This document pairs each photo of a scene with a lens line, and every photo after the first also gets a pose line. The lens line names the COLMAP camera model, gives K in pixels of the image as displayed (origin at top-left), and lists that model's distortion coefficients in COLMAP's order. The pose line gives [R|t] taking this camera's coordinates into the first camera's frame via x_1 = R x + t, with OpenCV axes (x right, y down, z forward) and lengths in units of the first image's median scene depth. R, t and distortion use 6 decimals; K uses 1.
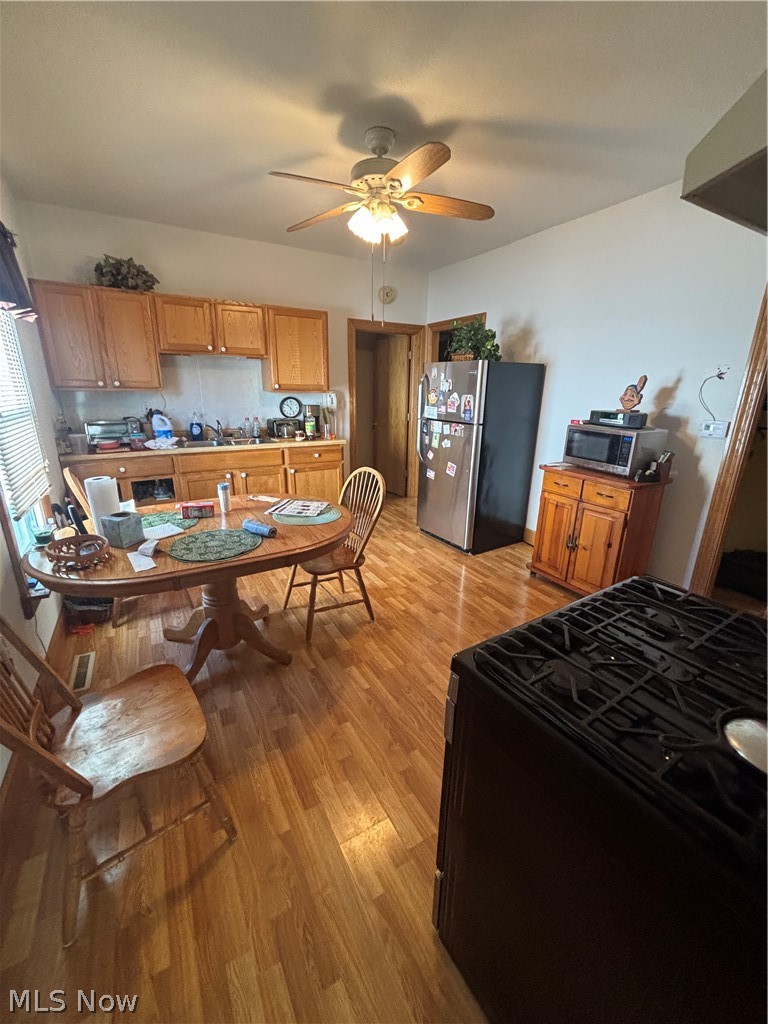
lens RADIAL K [[410.2, 0, 384.3], [0, 410.2, 510.6], [0, 0, 1]] dist [0.001488, 0.000910]
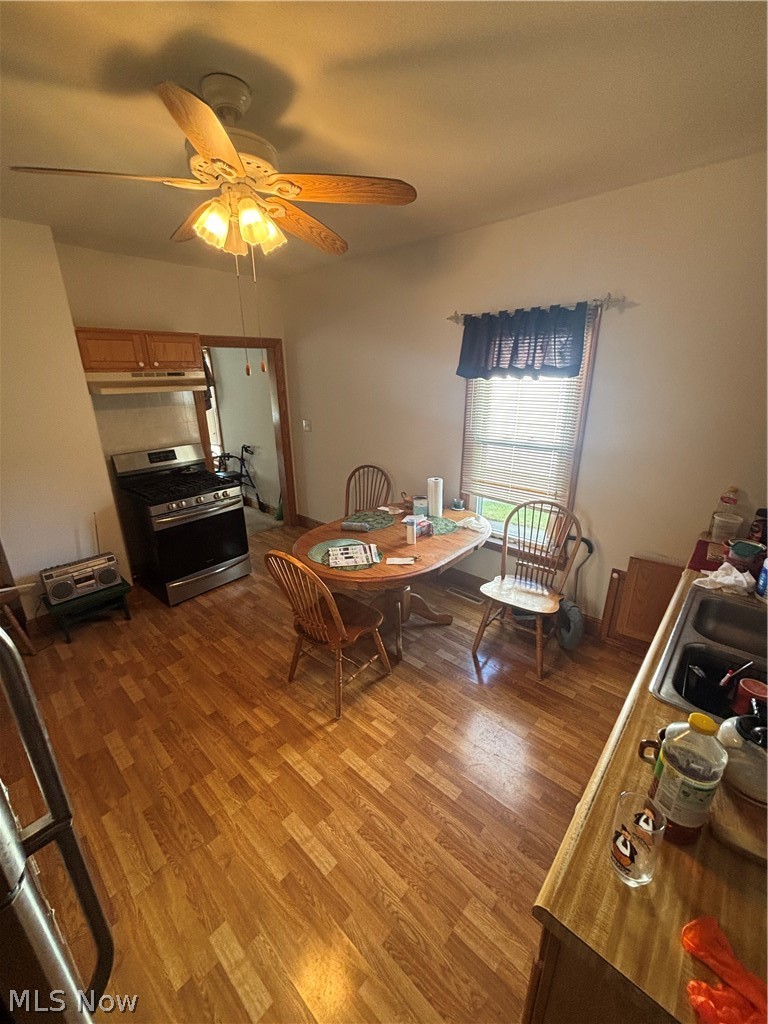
lens RADIAL K [[410.2, 0, 383.5], [0, 410.2, 516.2], [0, 0, 1]] dist [0.001488, 0.000910]
pose [[-0.953864, 0.092082, -0.285771, 0.001567], [-0.090775, 0.818814, 0.566837, -0.661675], [0.286188, 0.566626, -0.772678, 1.739331]]
